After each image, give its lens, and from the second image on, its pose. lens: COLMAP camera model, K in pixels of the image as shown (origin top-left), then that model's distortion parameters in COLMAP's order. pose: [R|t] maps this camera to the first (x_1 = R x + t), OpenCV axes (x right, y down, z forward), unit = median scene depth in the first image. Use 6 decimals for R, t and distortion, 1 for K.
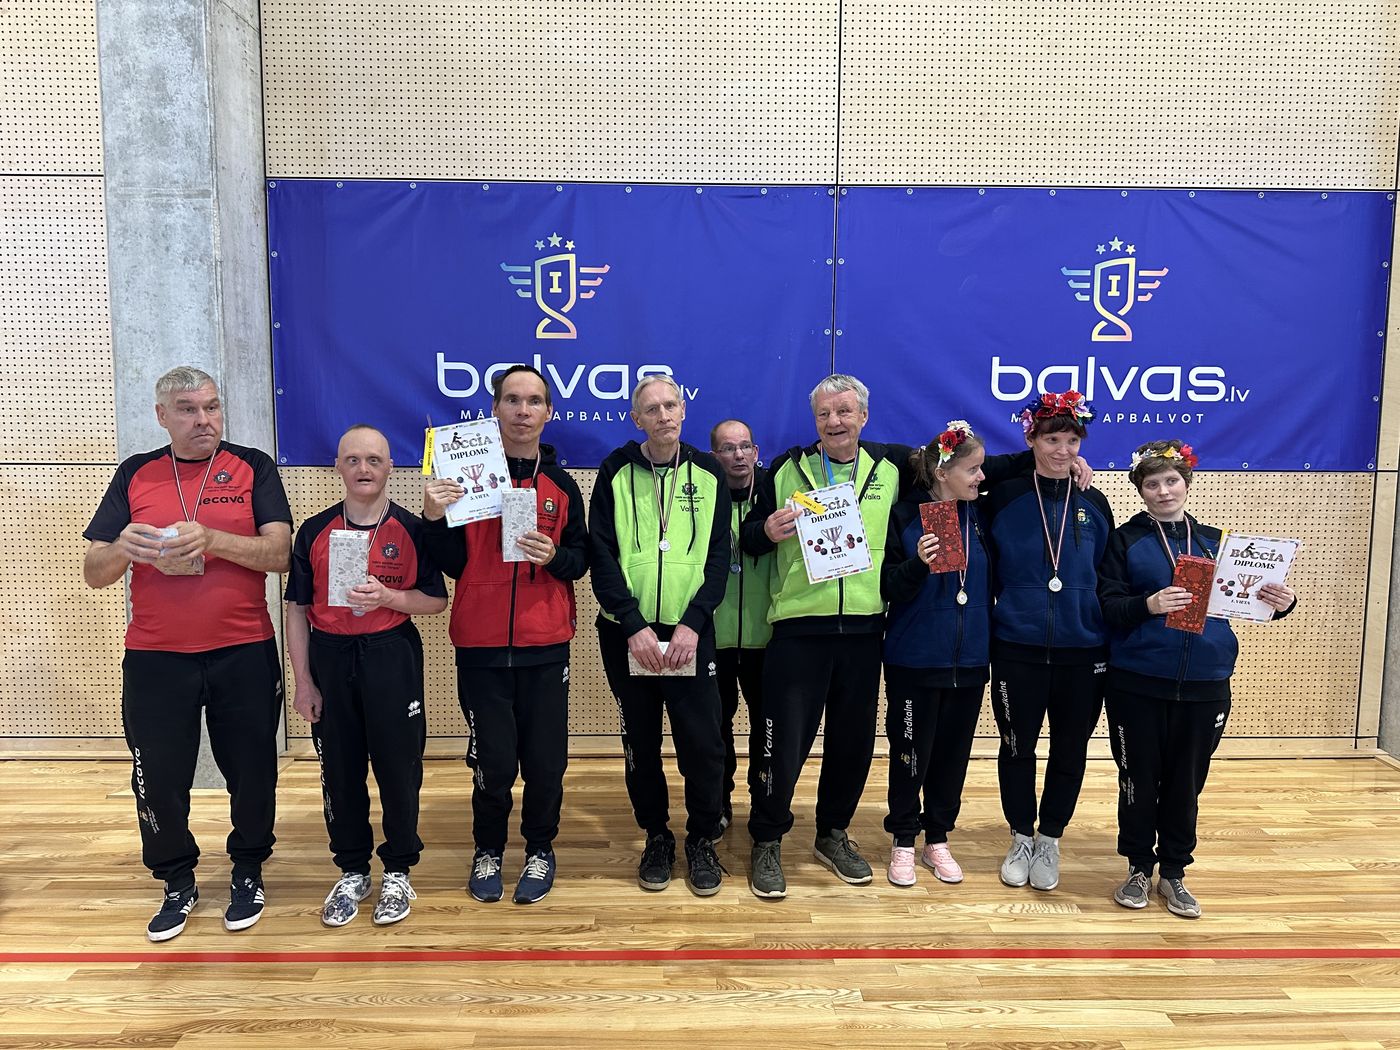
lens RADIAL K [[982.0, 0, 700.0], [0, 982.0, 525.0], [0, 0, 1]] dist [0.006192, -0.033237]
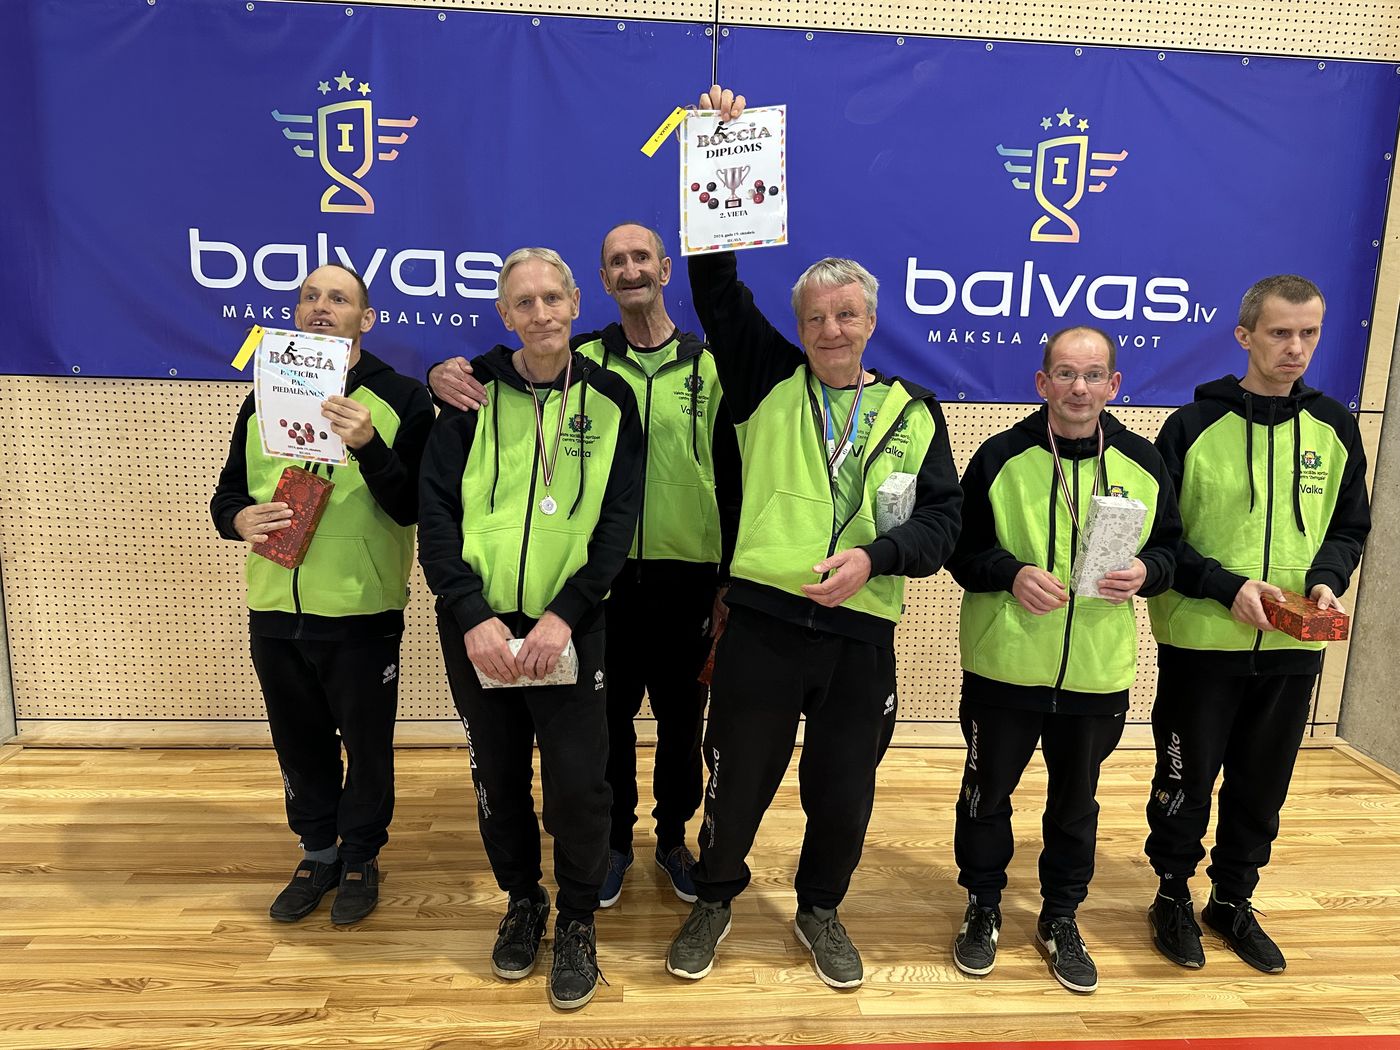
lens RADIAL K [[982.0, 0, 700.0], [0, 982.0, 525.0], [0, 0, 1]] dist [0.006192, -0.033237]
pose [[0.998184, 0.016732, 0.057865, 0.088400], [-0.020805, 0.997294, 0.070511, -0.006489], [-0.056528, -0.071587, 0.995831, 0.202706]]
